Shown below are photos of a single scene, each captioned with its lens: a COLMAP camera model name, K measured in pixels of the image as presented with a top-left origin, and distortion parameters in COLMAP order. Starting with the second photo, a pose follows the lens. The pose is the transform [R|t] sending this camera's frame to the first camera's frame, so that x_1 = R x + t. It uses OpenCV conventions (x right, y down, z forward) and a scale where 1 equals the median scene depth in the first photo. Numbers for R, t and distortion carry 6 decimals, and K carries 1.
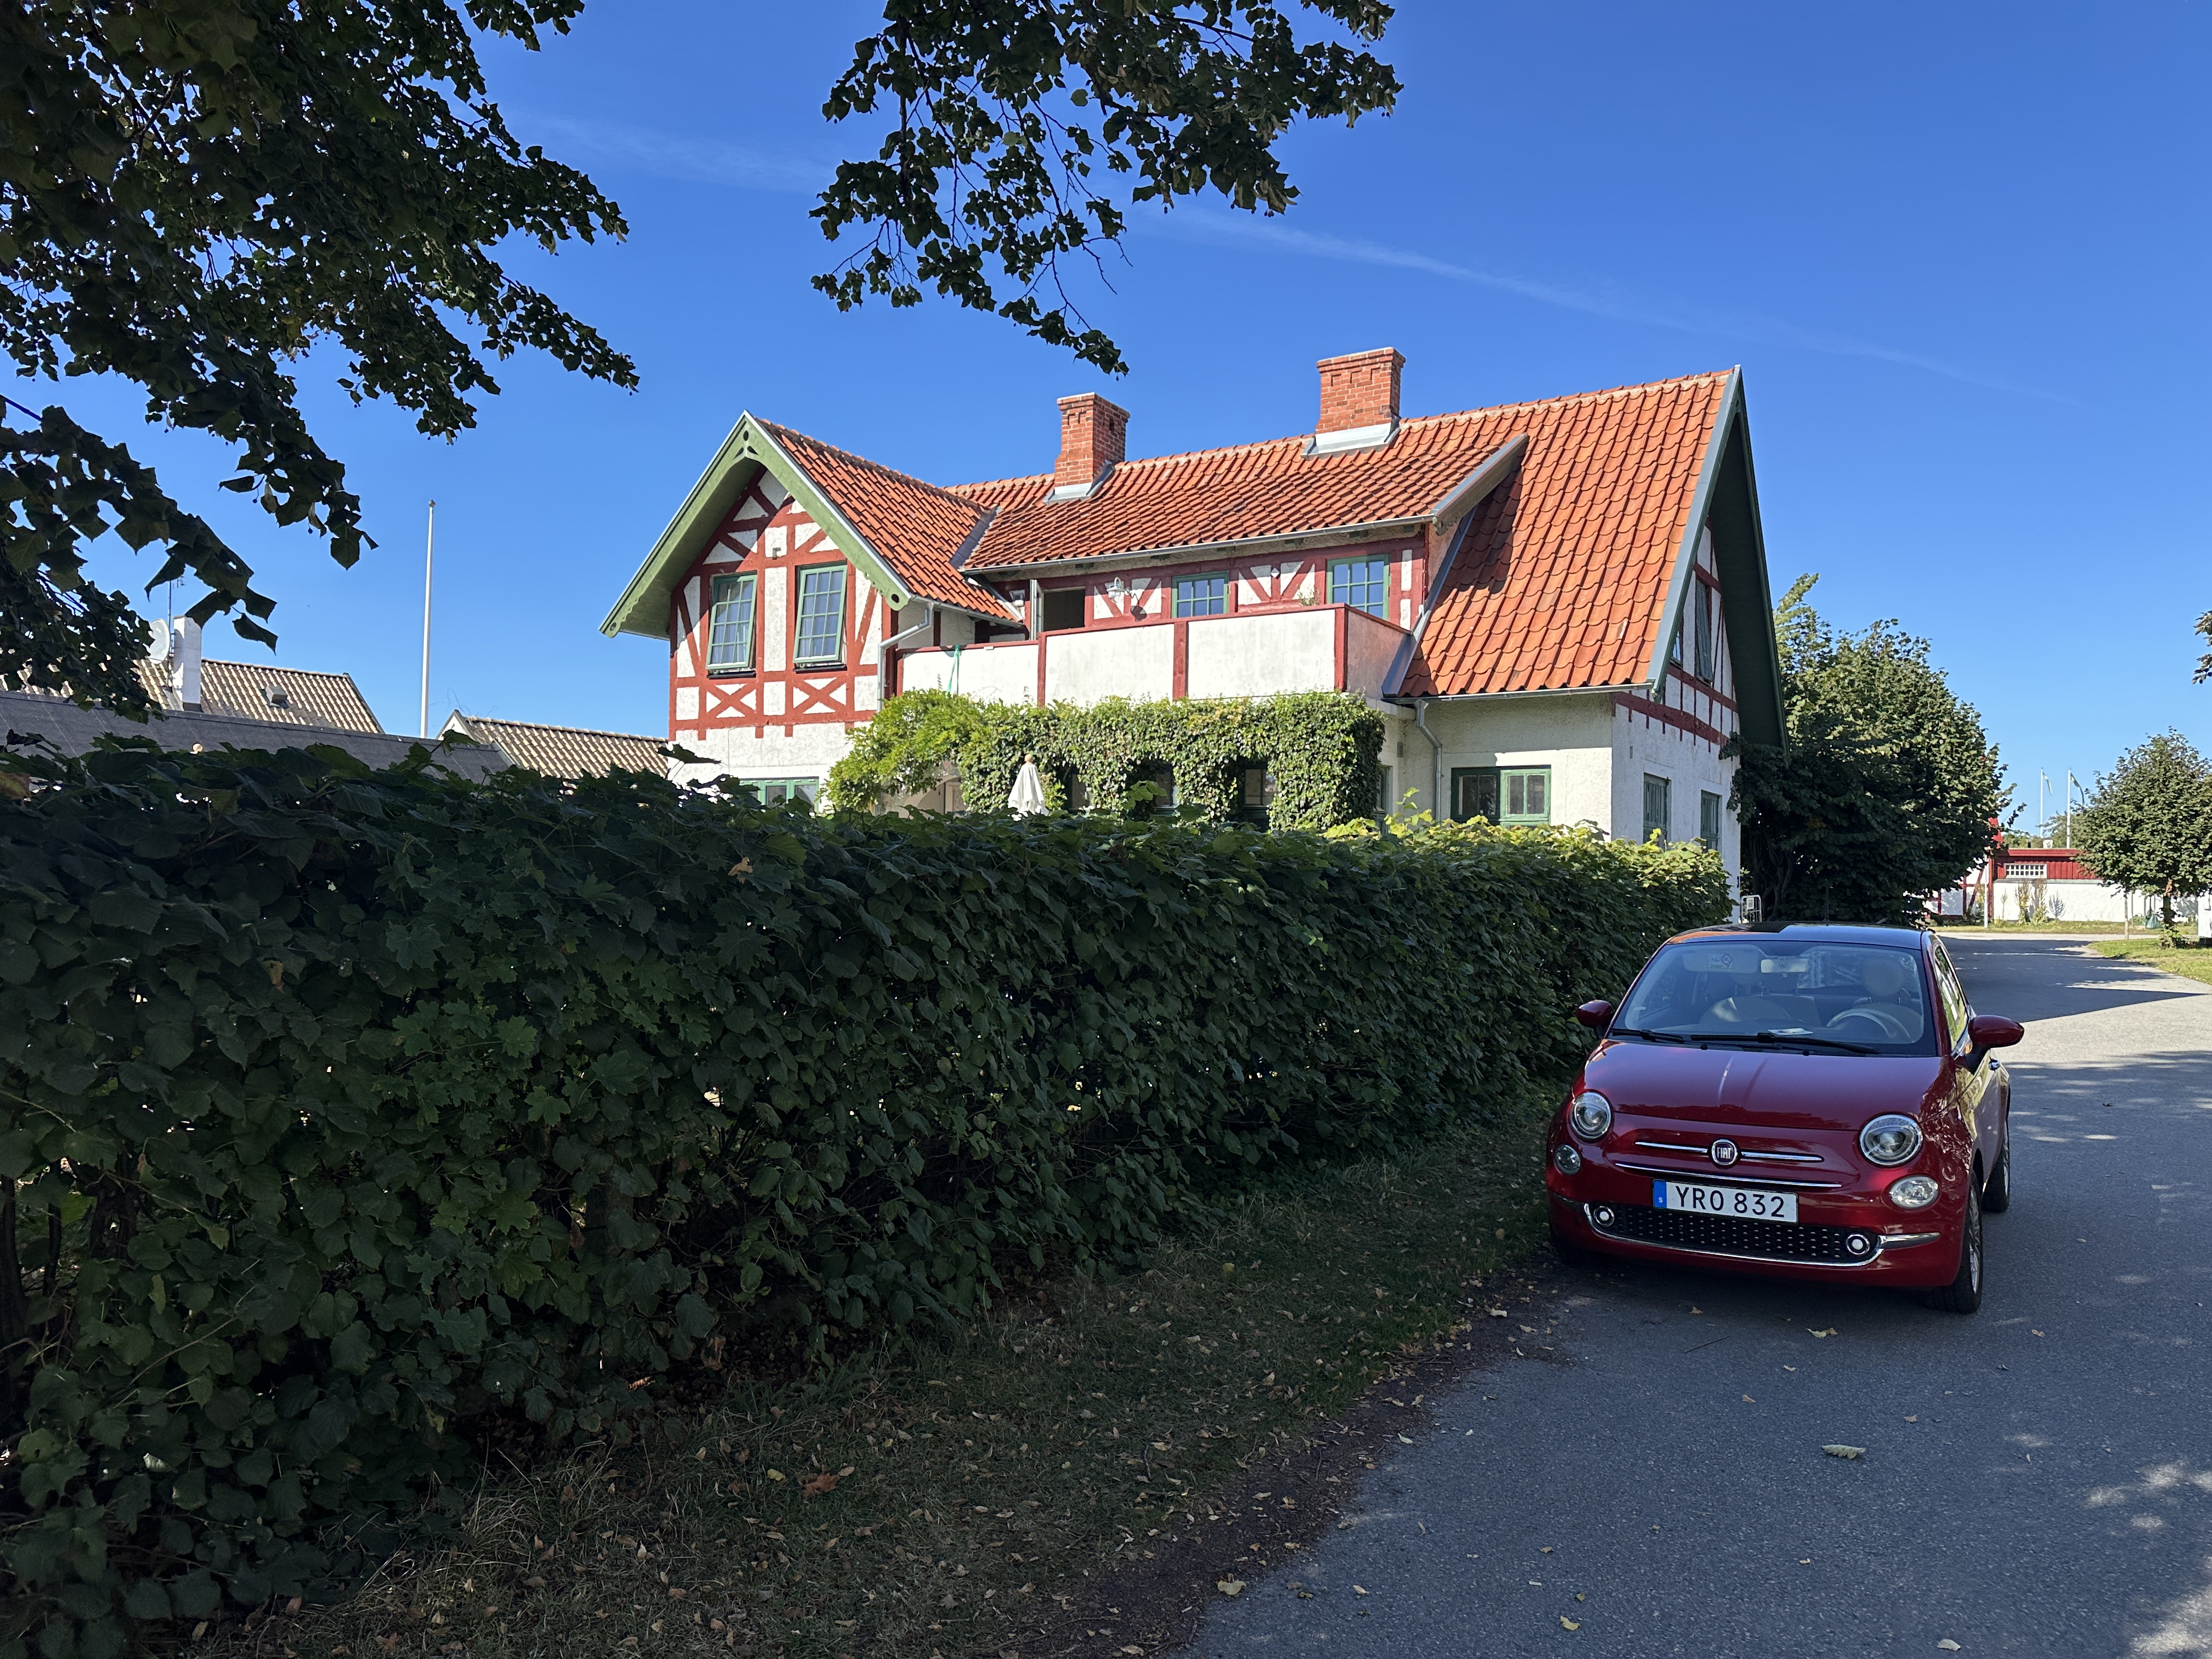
lens RADIAL K [[1546.6, 0, 1116.3], [0, 1546.6, 847.8], [0, 0, 1]] dist [0.204493, -0.402680]
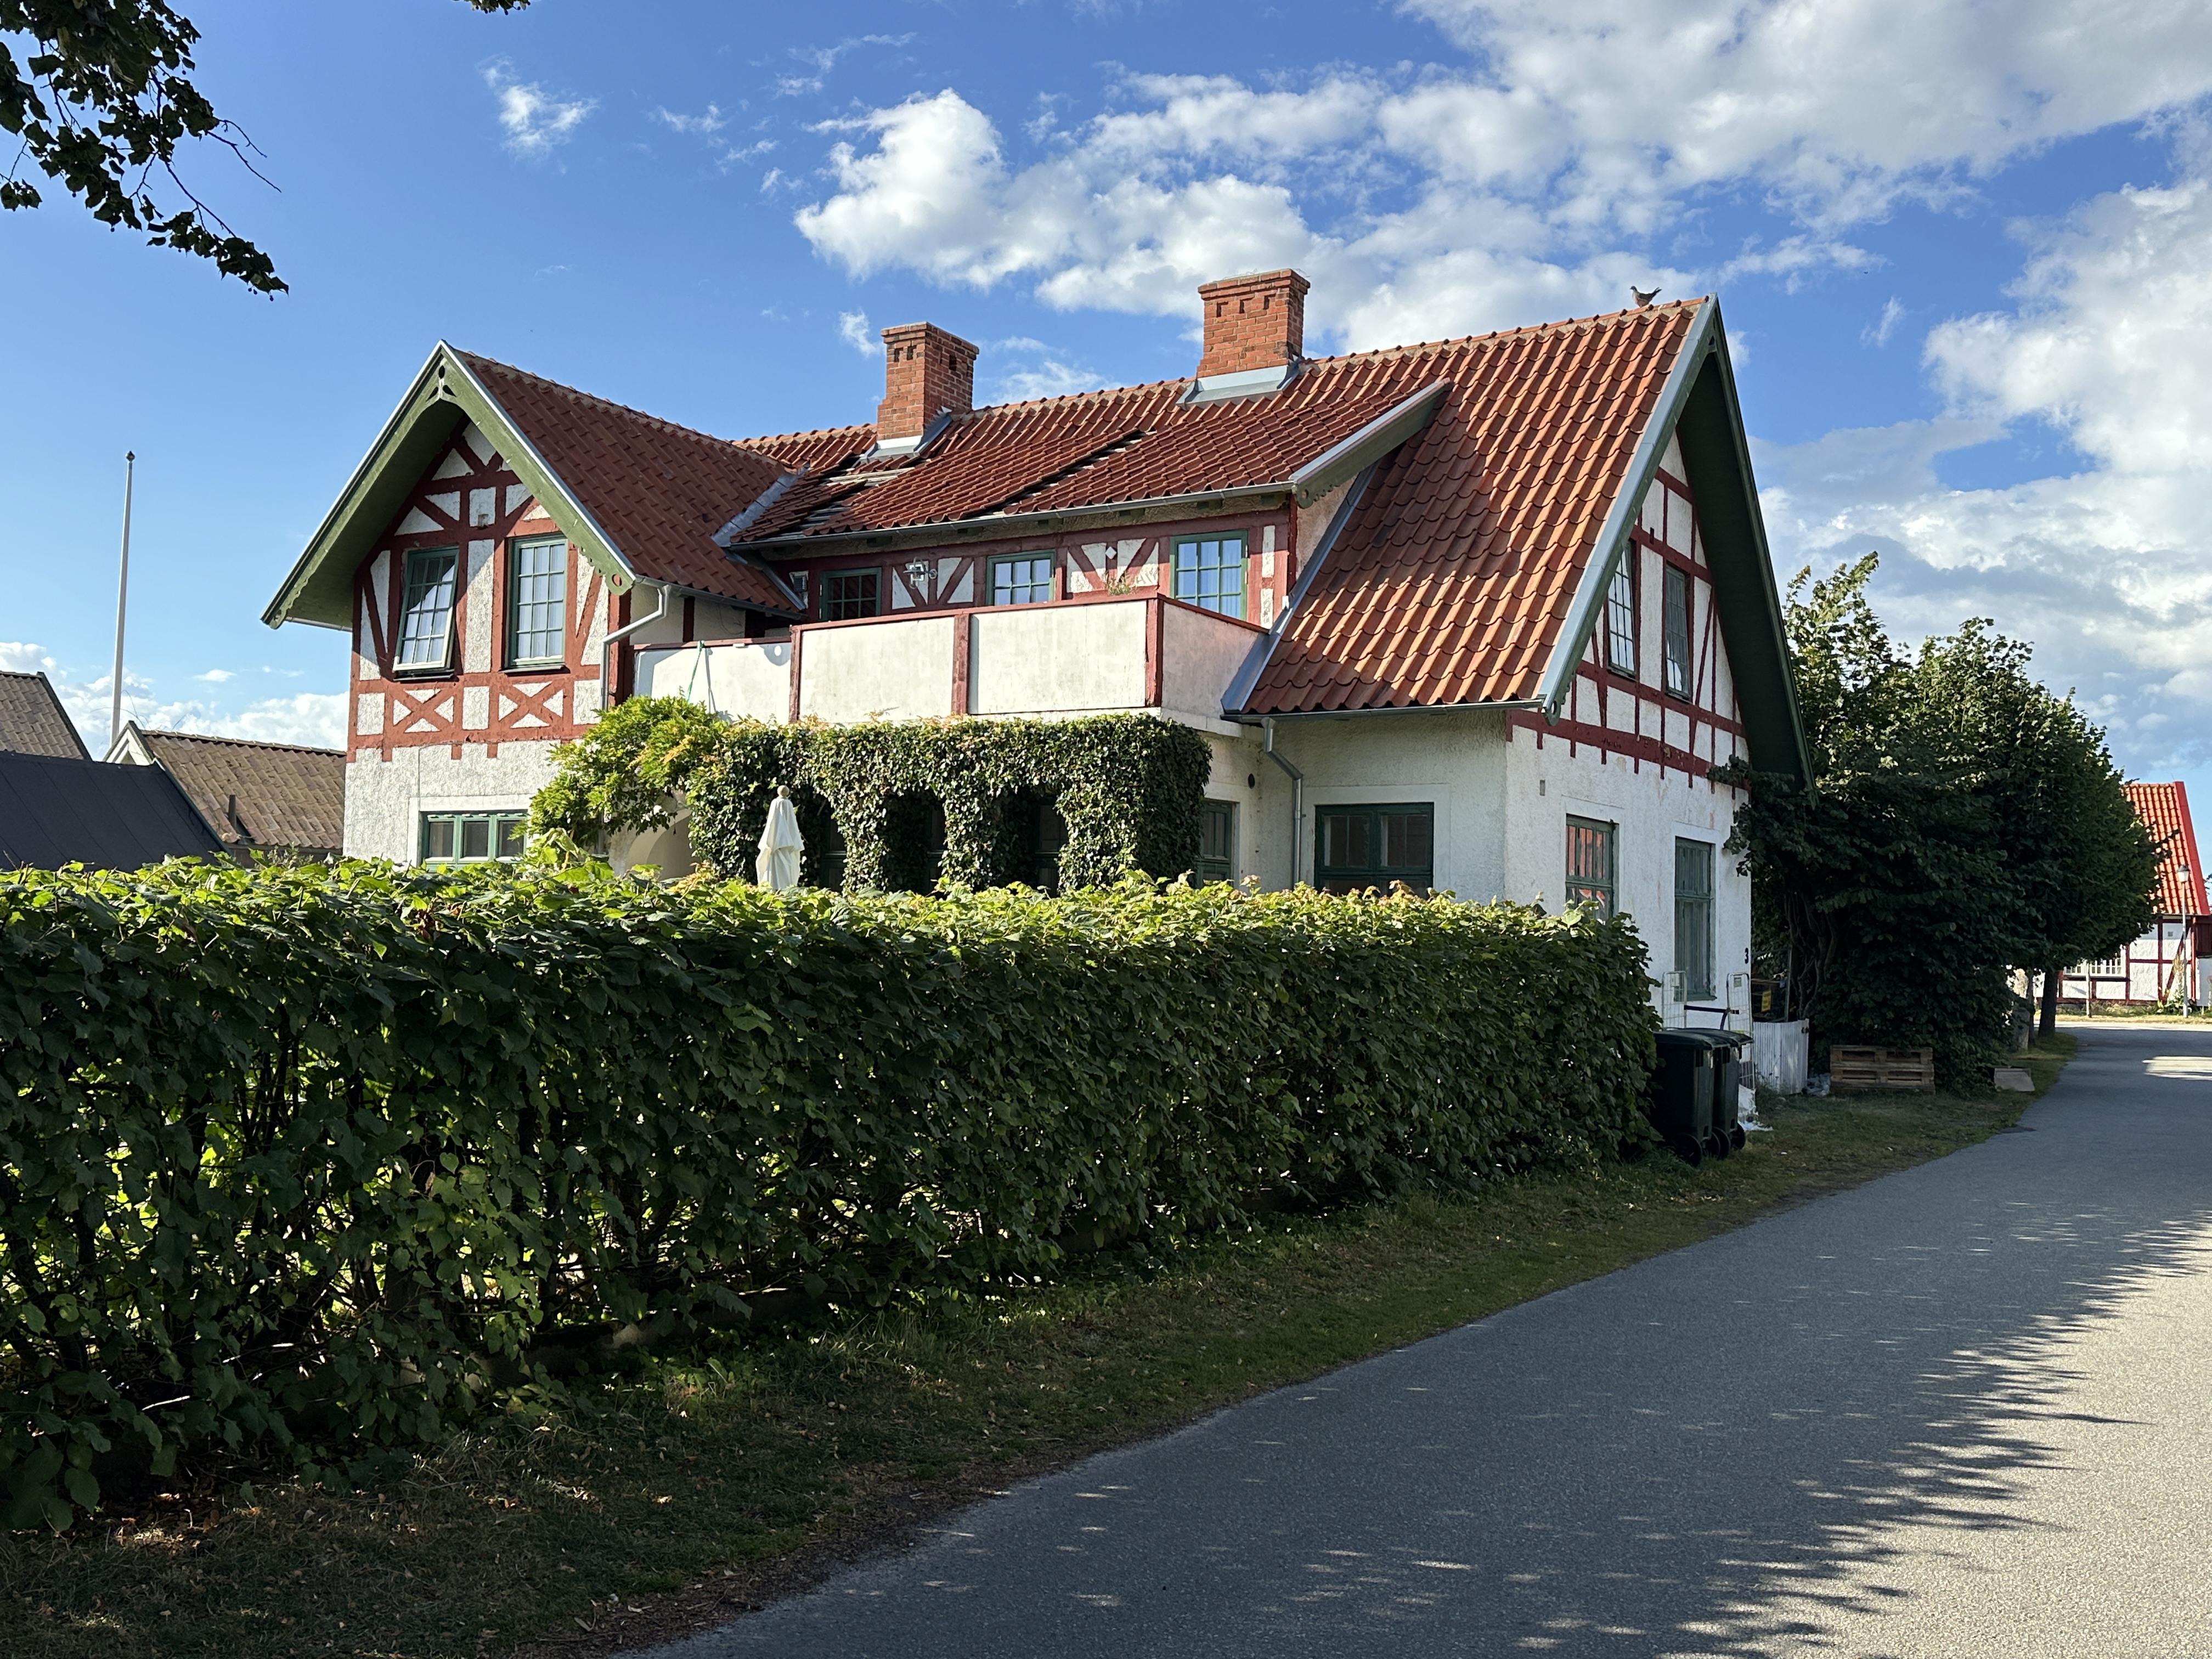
lens RADIAL K [[1994.4, 0, 1106.0], [0, 1994.4, 829.5], [0, 0, 1]] dist [0.154329, -0.303377]
pose [[0.999963, 0.007789, -0.003711, 0.097303], [-0.007915, 0.999339, -0.035475, -0.002941], [0.003432, 0.035503, 0.999364, 0.008390]]
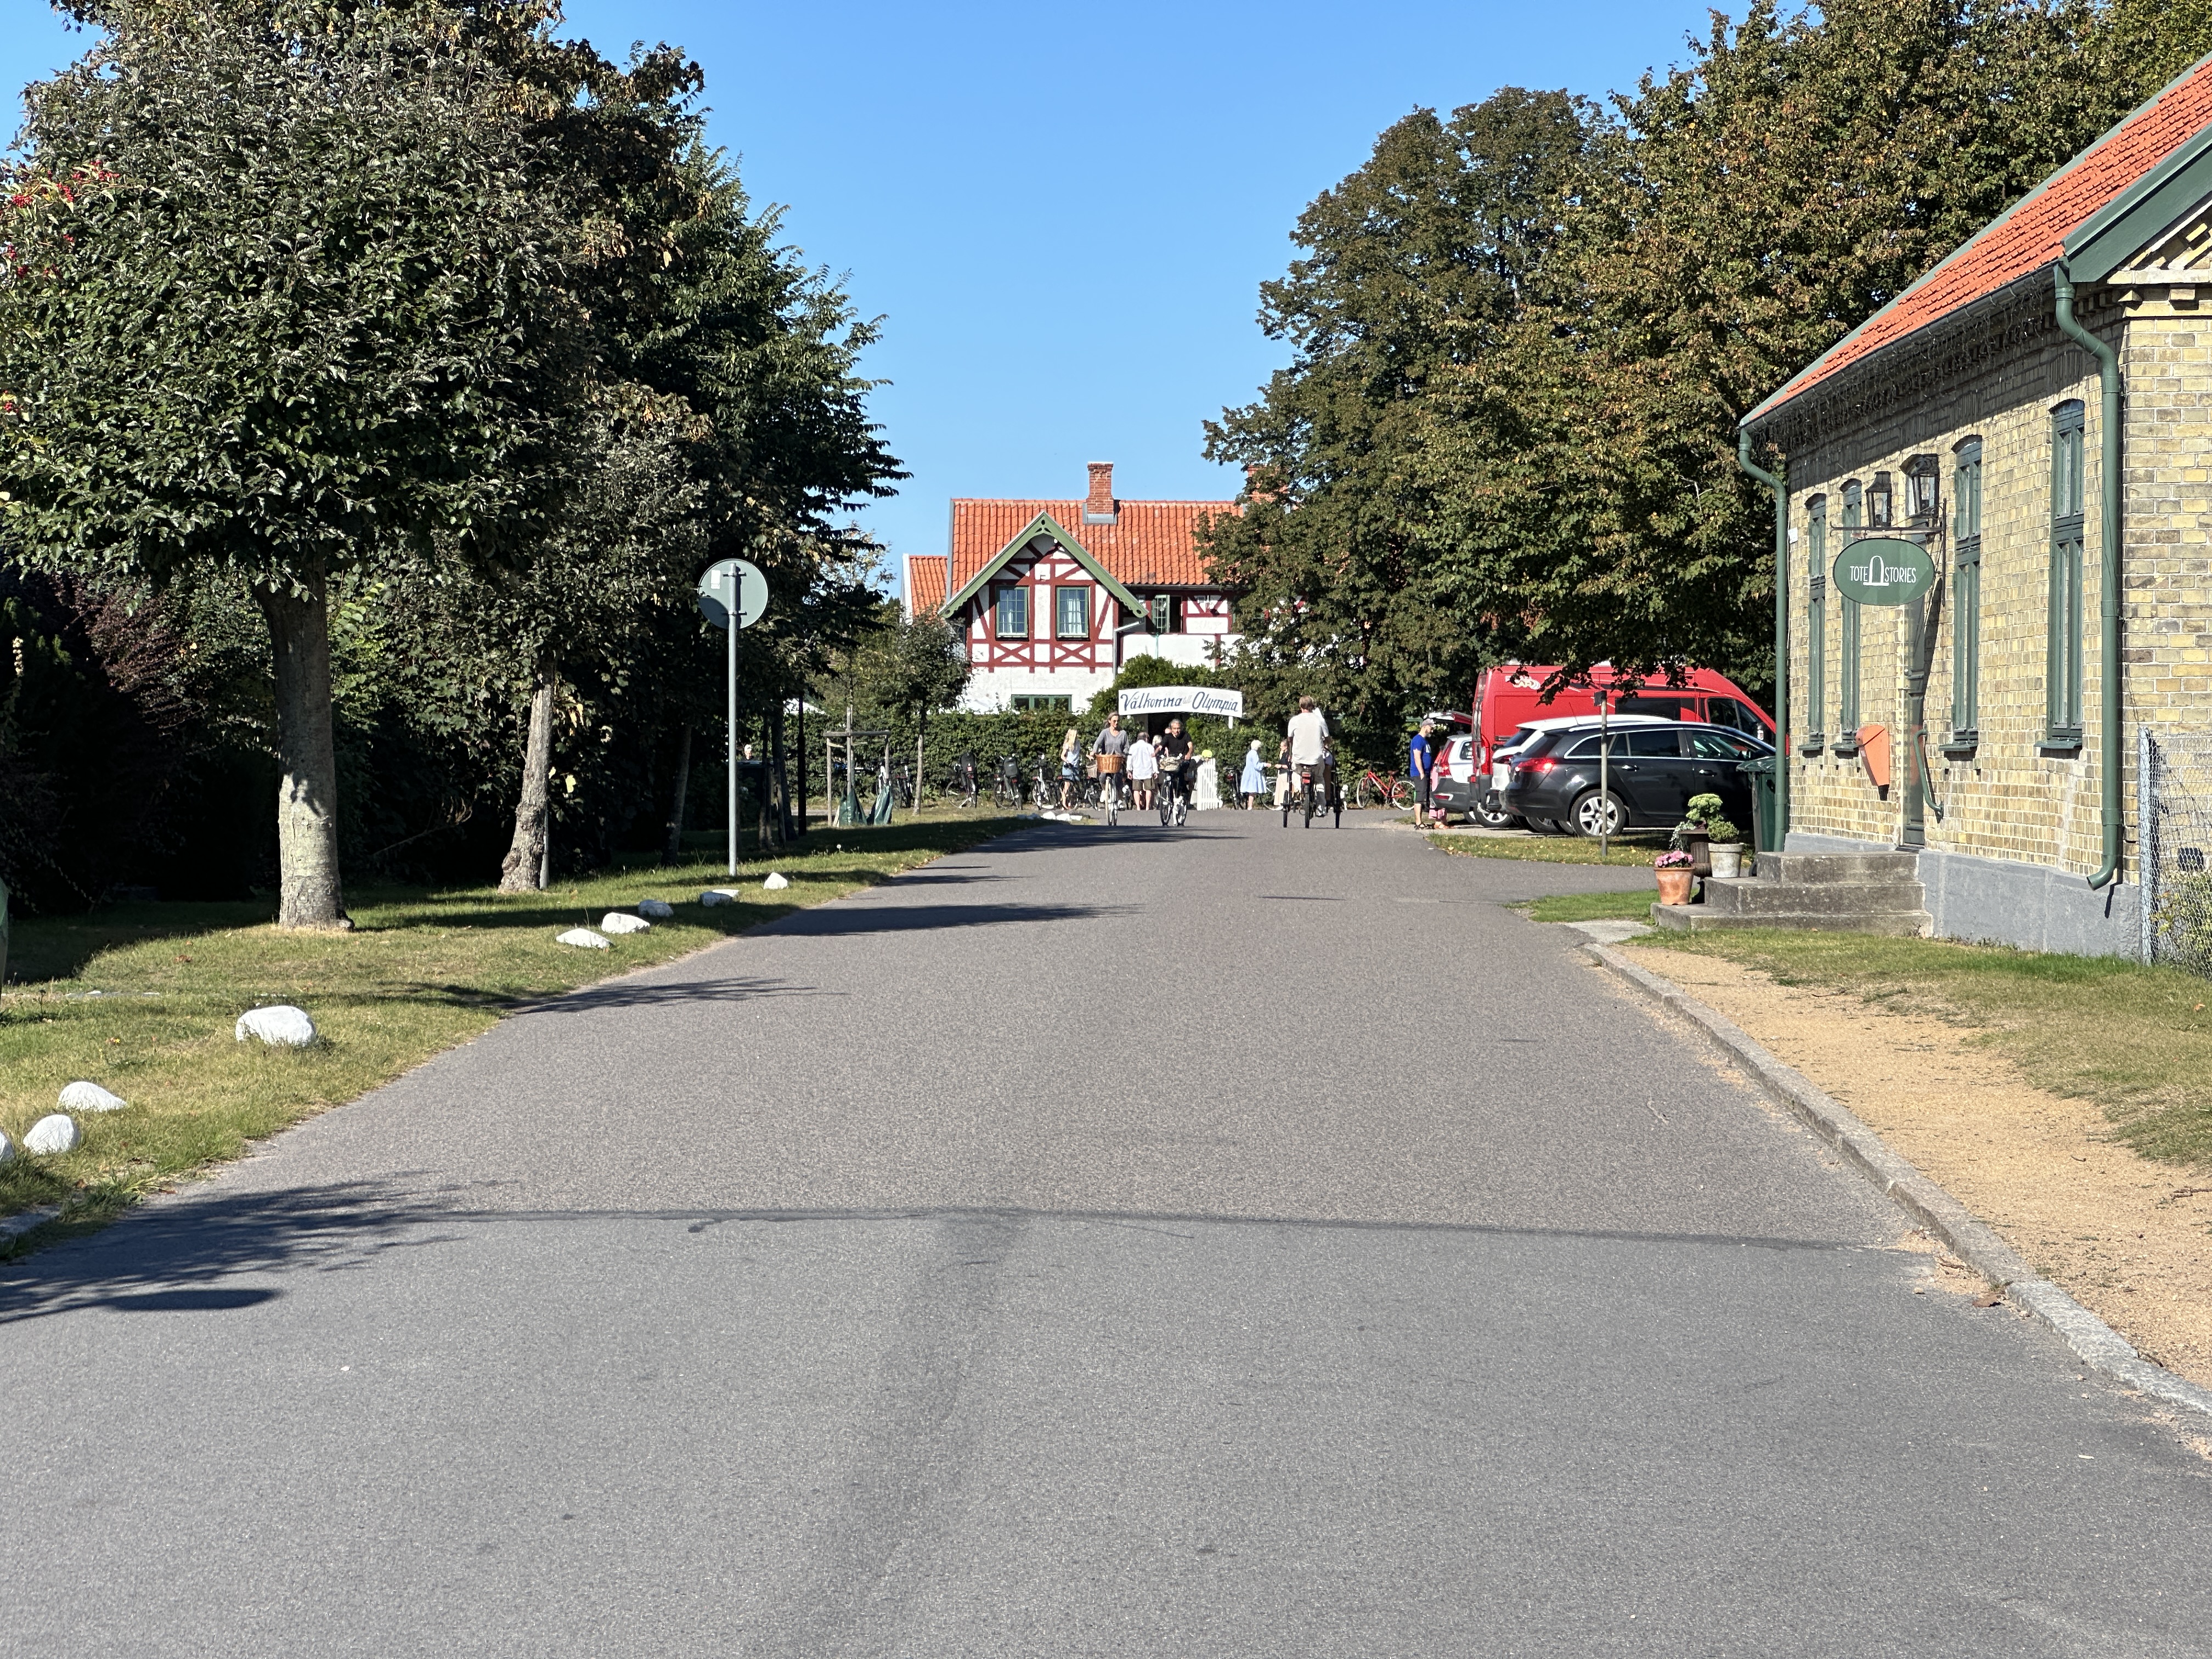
lens RADIAL K [[4983.7, 0, 1105.4], [0, 4983.7, 828.0], [0, 0, 1]] dist [-0.159357, 5.566256]
pose [[0.855914, -0.015743, 0.516879, -3.362641], [-0.001793, 0.999440, 0.033409, -0.086369], [-0.517115, -0.029522, 0.855407, -4.339159]]
